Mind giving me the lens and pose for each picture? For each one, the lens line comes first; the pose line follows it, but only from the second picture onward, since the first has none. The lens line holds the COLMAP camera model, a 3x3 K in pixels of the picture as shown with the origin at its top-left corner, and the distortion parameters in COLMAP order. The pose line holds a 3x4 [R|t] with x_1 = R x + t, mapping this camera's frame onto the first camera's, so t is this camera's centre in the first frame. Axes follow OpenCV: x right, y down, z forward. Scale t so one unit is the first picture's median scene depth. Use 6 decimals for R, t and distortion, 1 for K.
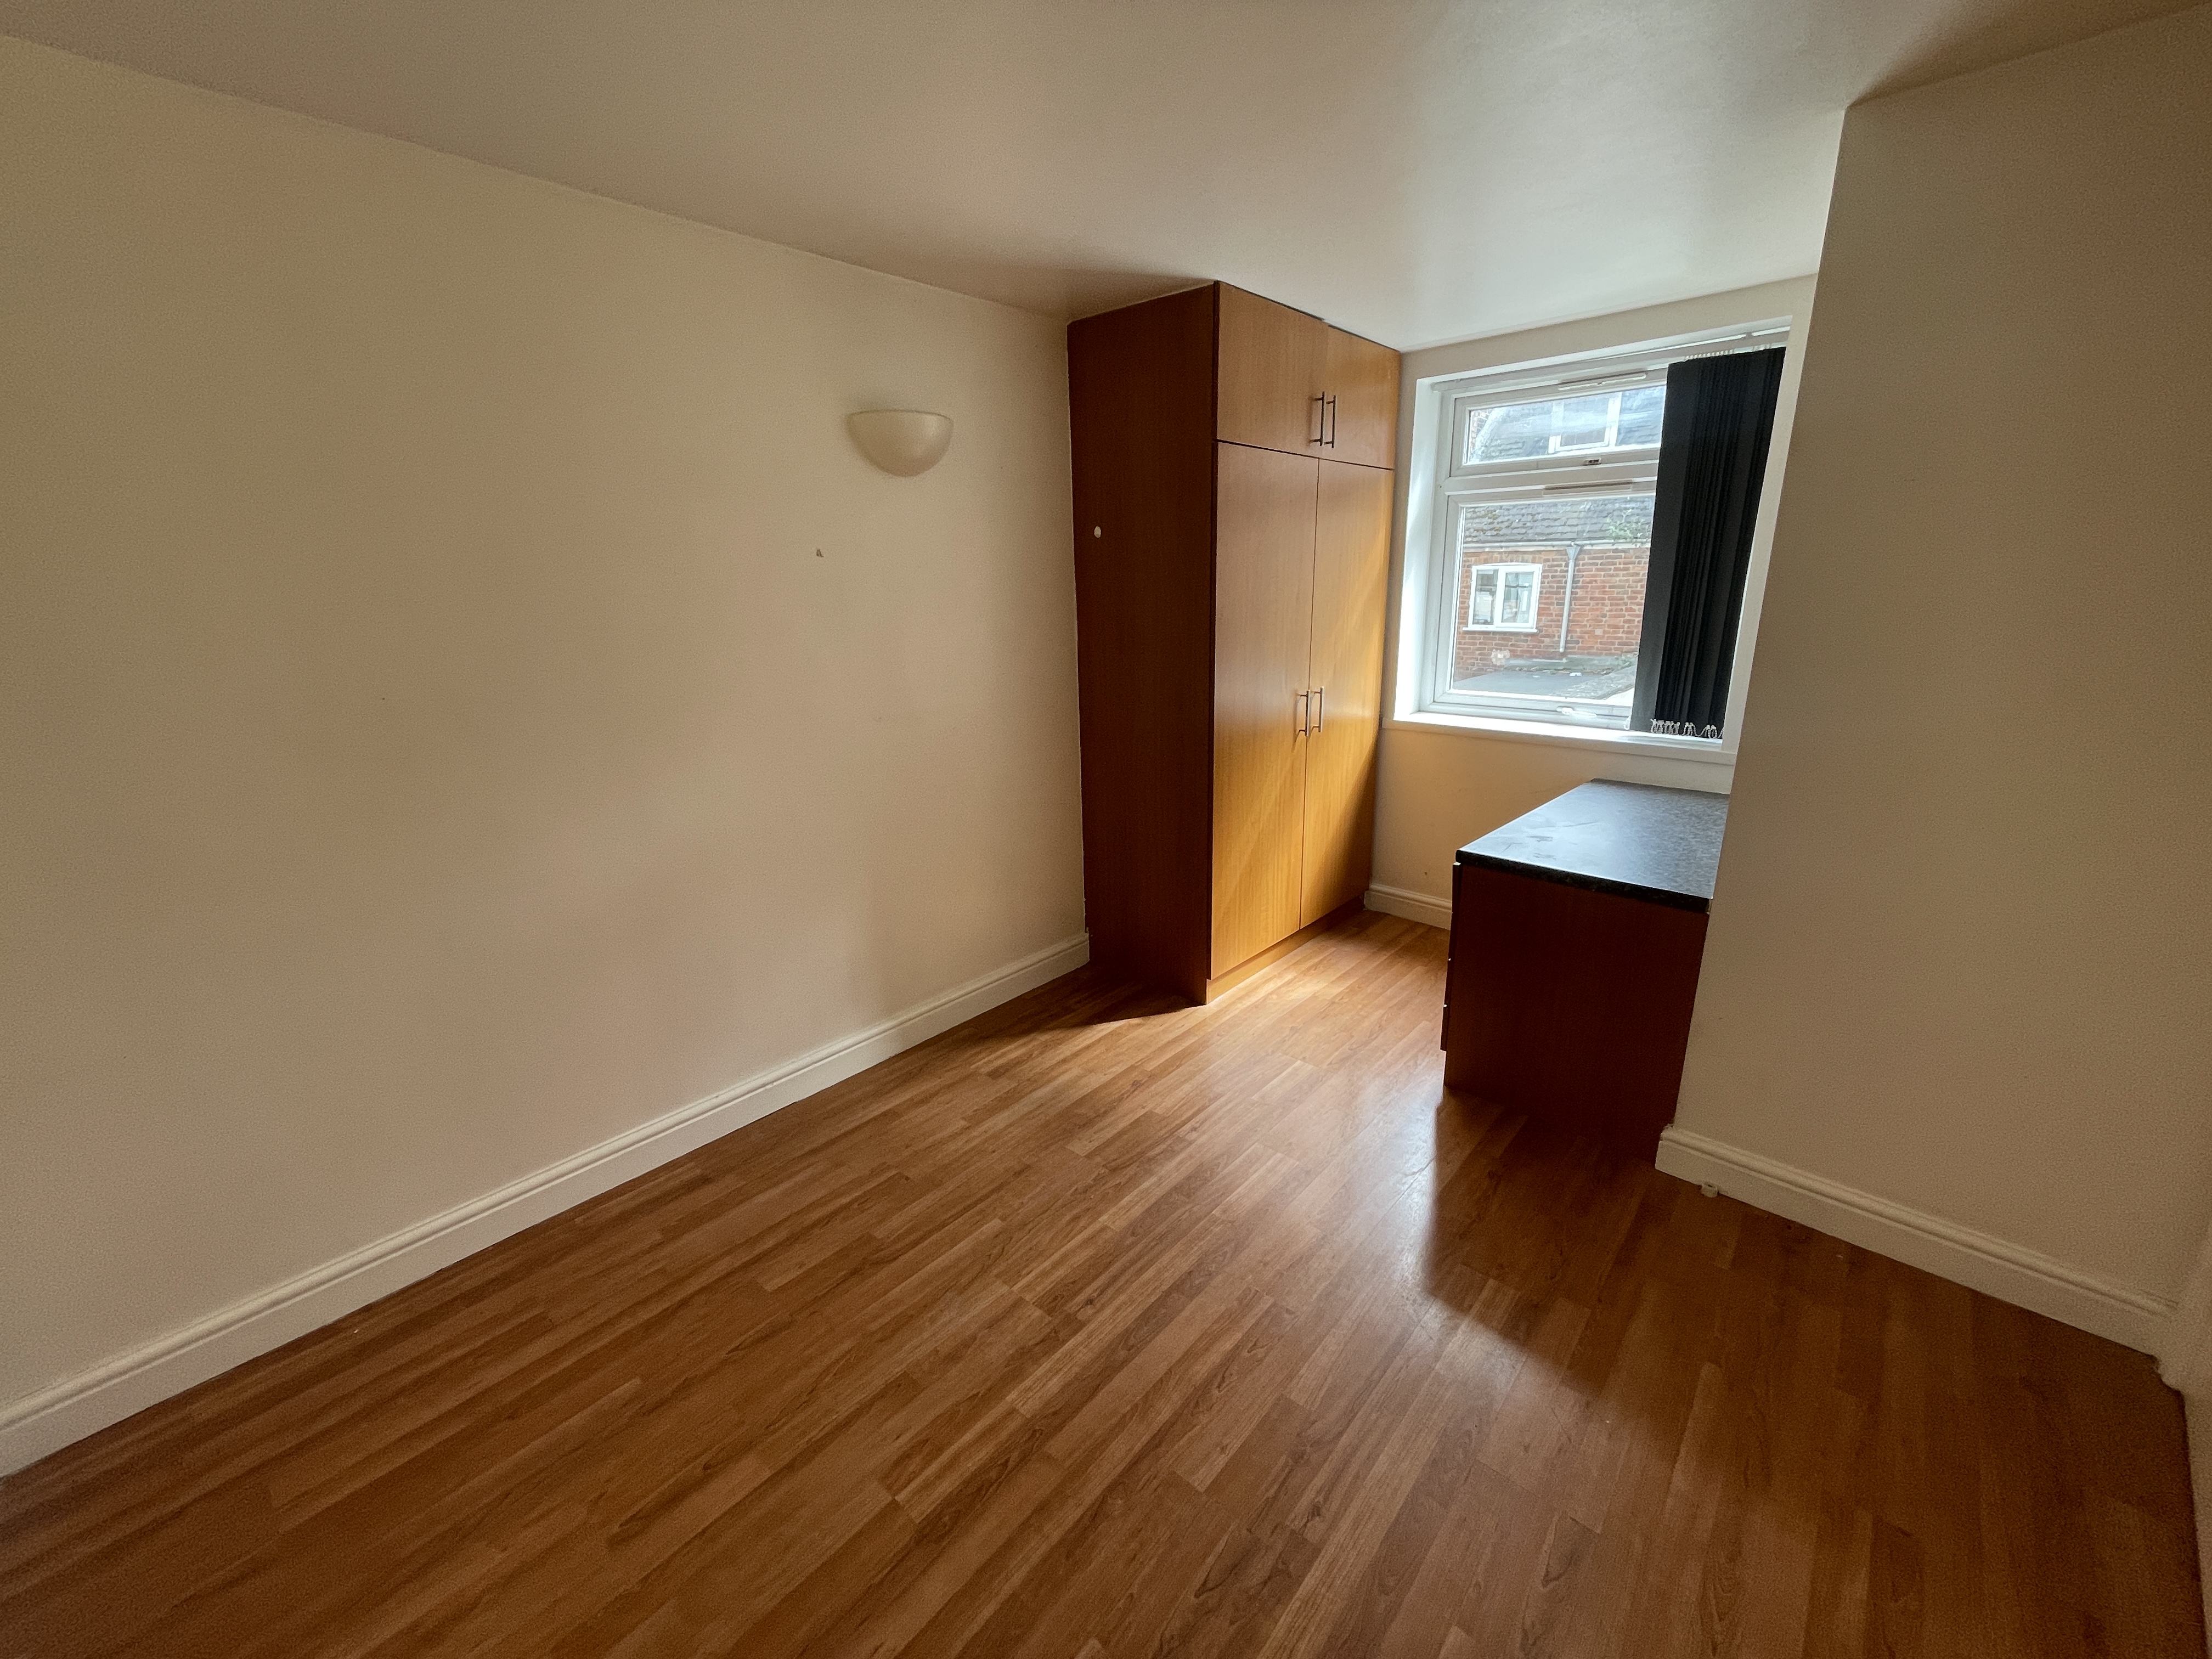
lens RADIAL K [[892.5, 0, 1107.2], [0, 892.5, 825.4], [0, 0, 1]] dist [0.001495, 0.000833]
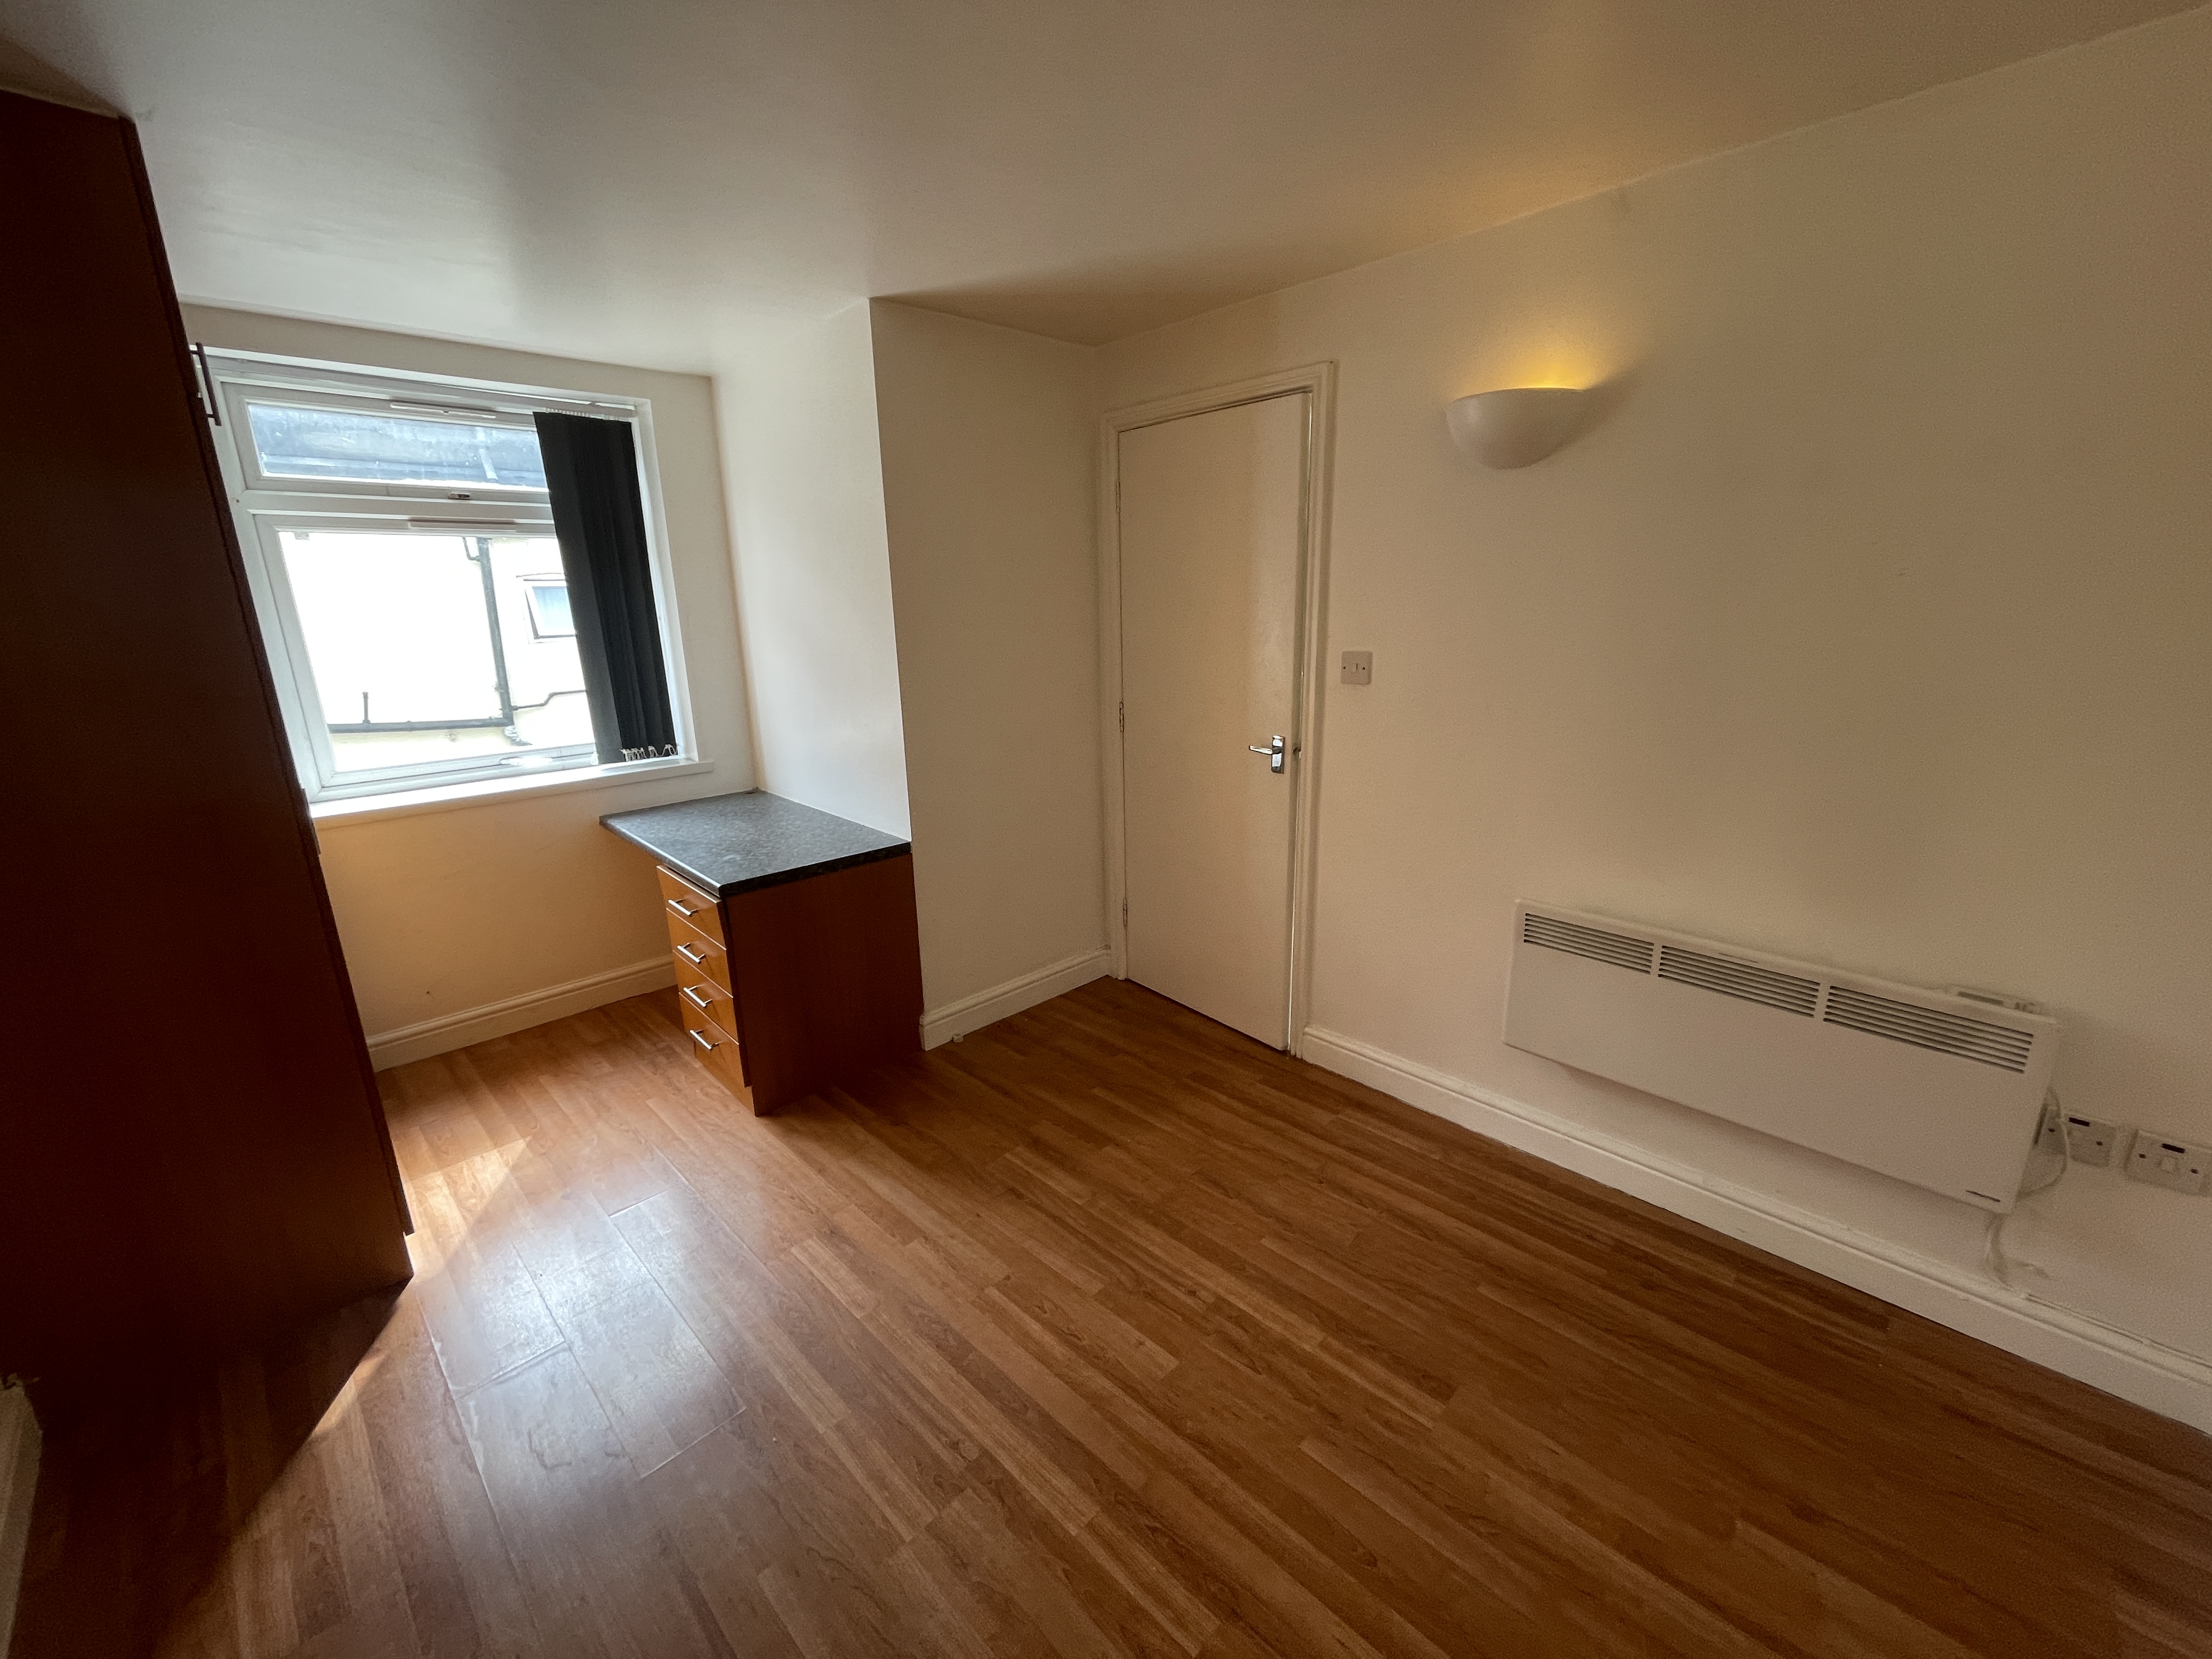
lens RADIAL K [[892.5, 0, 1104.4], [0, 892.5, 827.3], [0, 0, 1]] dist [0.001495, 0.000833]
pose [[0.055049, -0.240853, 0.968999, -0.751418], [0.289937, 0.932511, 0.215312, -0.174665], [-0.955461, 0.269096, 0.121165, 0.644013]]
